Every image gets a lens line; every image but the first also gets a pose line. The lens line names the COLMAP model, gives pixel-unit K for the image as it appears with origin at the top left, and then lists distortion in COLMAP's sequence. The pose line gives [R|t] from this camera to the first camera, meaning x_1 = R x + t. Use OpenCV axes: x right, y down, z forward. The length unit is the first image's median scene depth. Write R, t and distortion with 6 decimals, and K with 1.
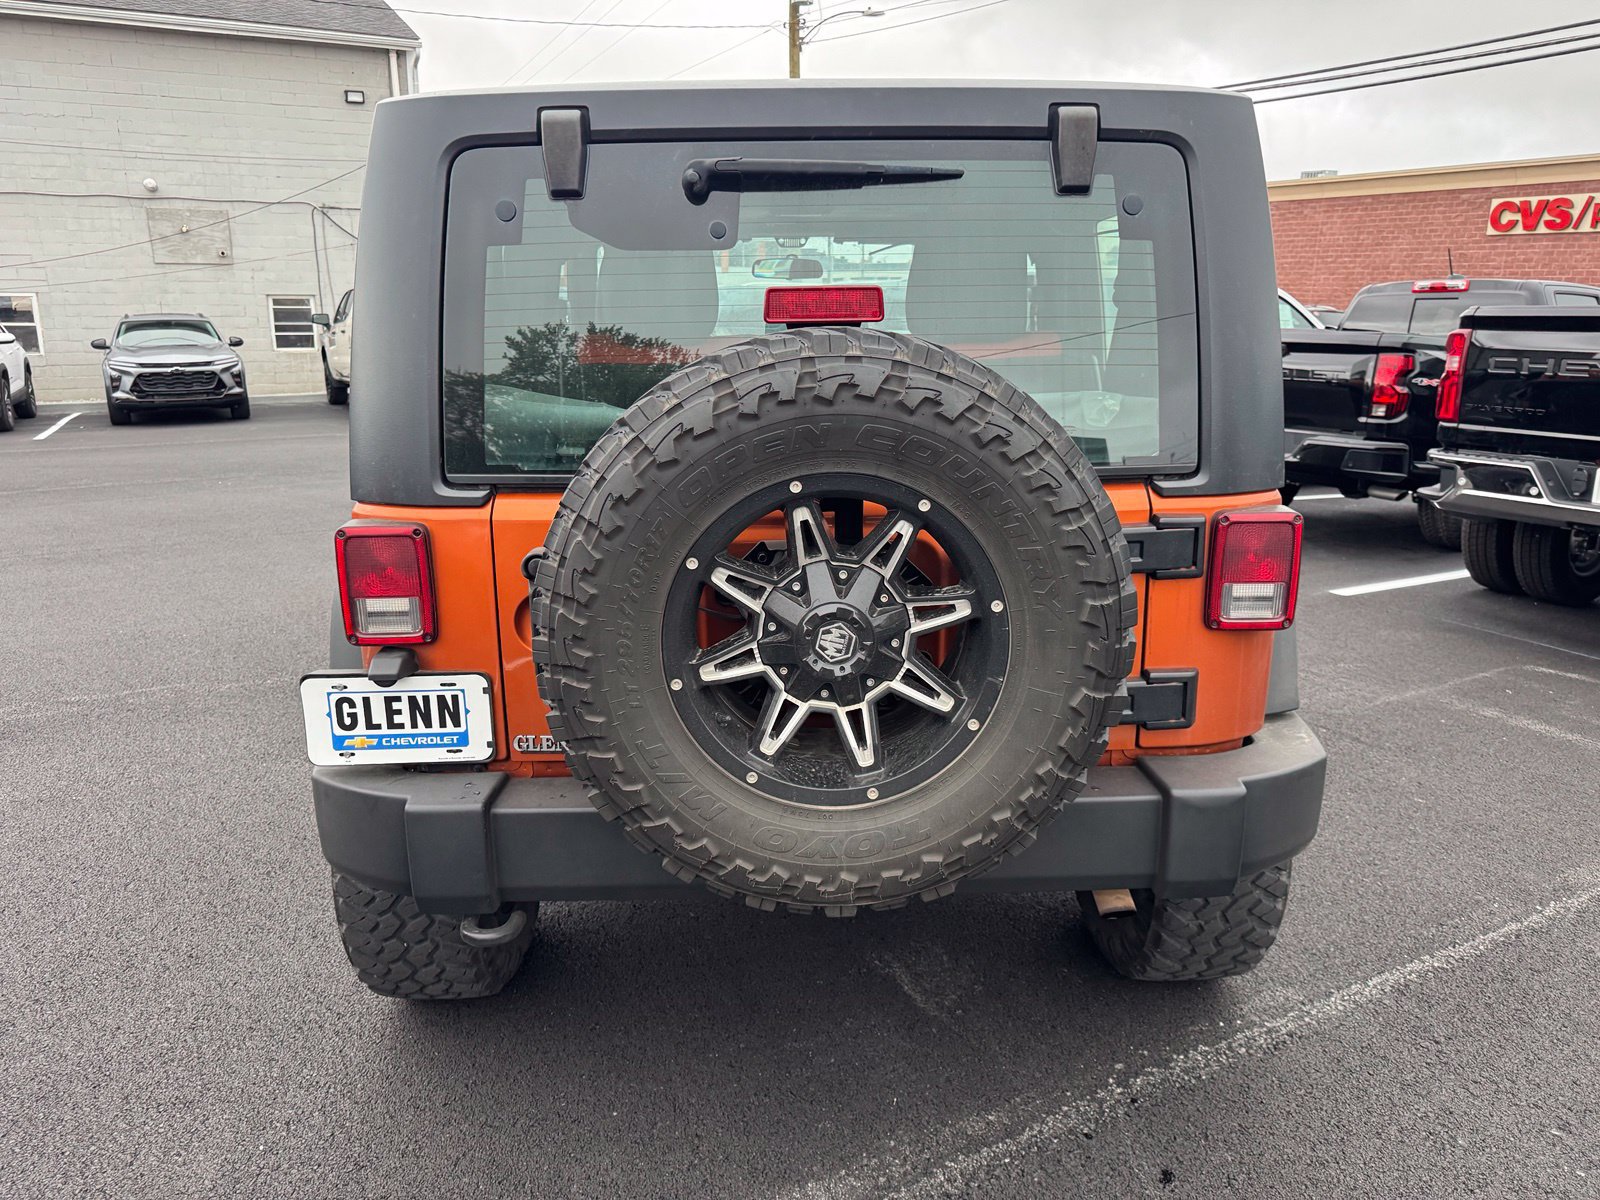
lens RADIAL K [[1216.9, 0, 784.2], [0, 1216.9, 605.9], [0, 0, 1]] dist [0.011950, -0.024996]
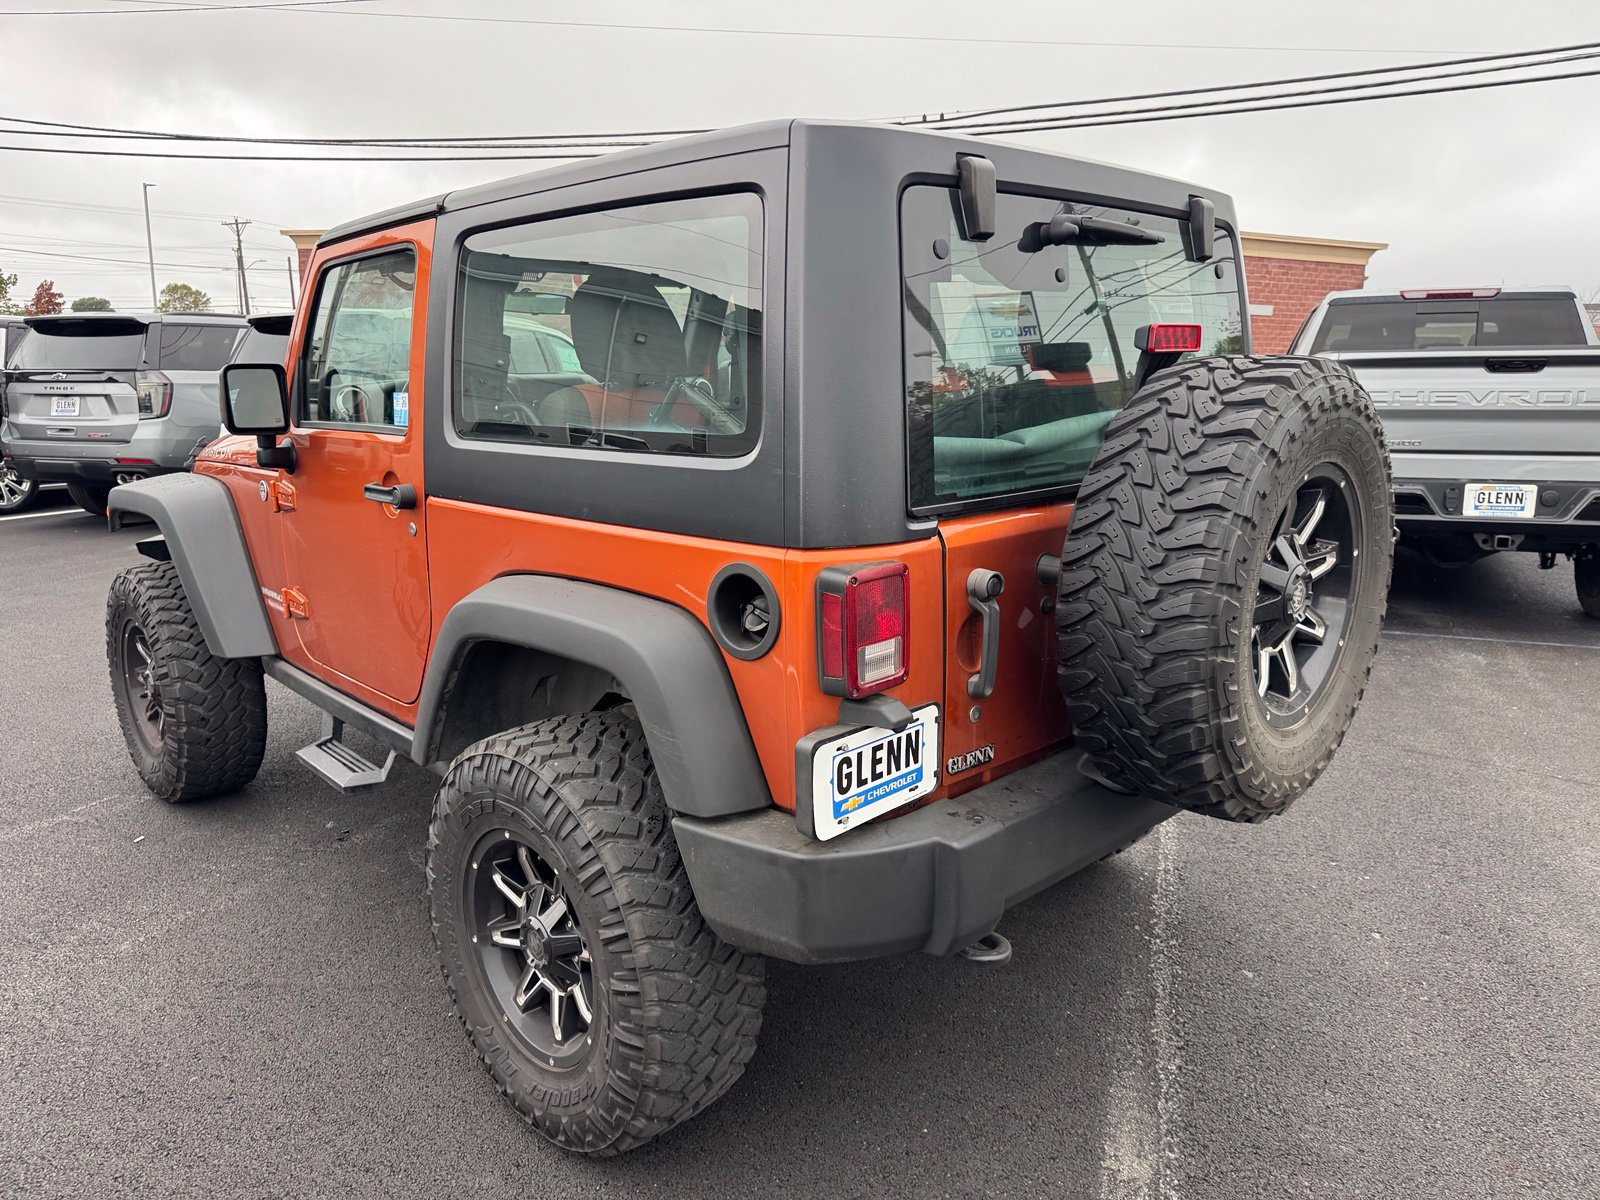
lens RADIAL K [[1216.9, 0, 783.8], [0, 1216.9, 597.7], [0, 0, 1]] dist [0.011950, -0.024996]
pose [[0.721646, -0.138918, 0.678180, -1.000978], [0.169622, 0.985278, 0.021330, -0.072167], [-0.671159, 0.099642, 0.734586, 0.336945]]
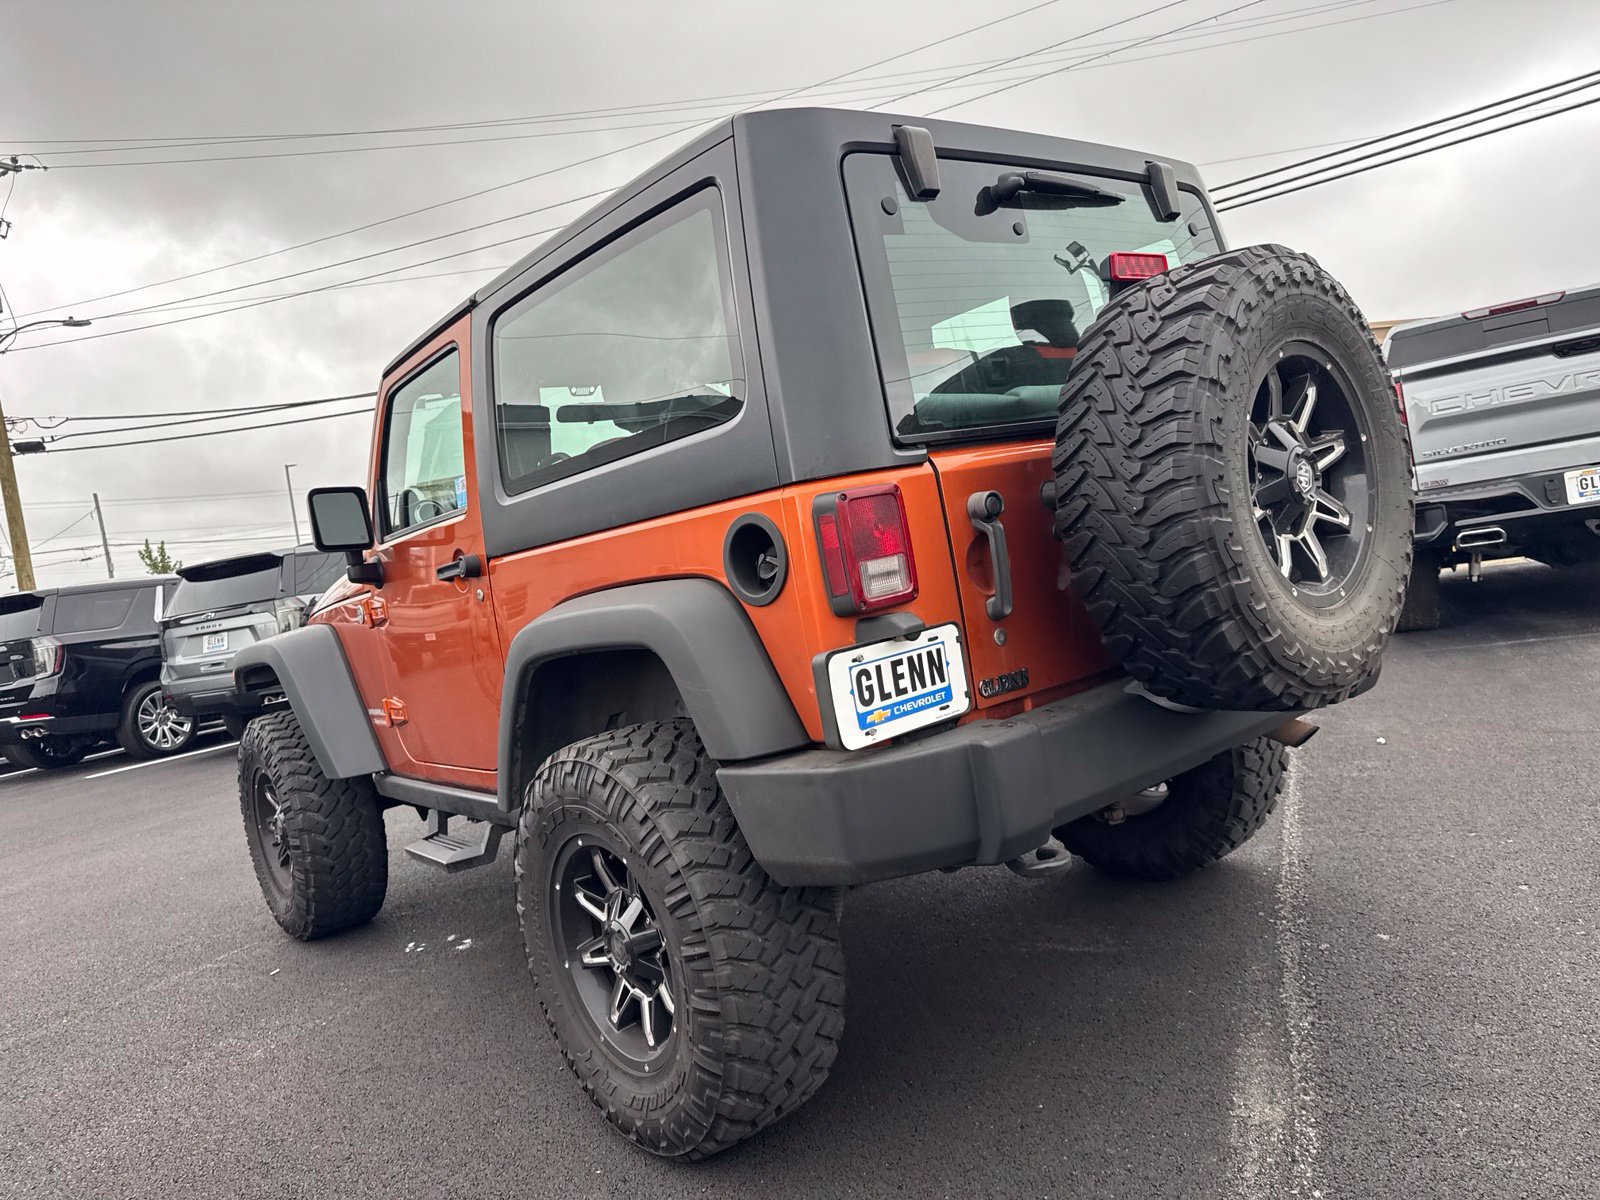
lens RADIAL K [[1216.9, 0, 783.5], [0, 1216.9, 581.6], [0, 0, 1]] dist [0.011950, -0.024996]
pose [[0.773316, -0.139437, 0.618497, -0.983509], [0.301228, 0.939186, -0.164895, 0.148424], [-0.557892, 0.313825, 0.768291, 0.279824]]
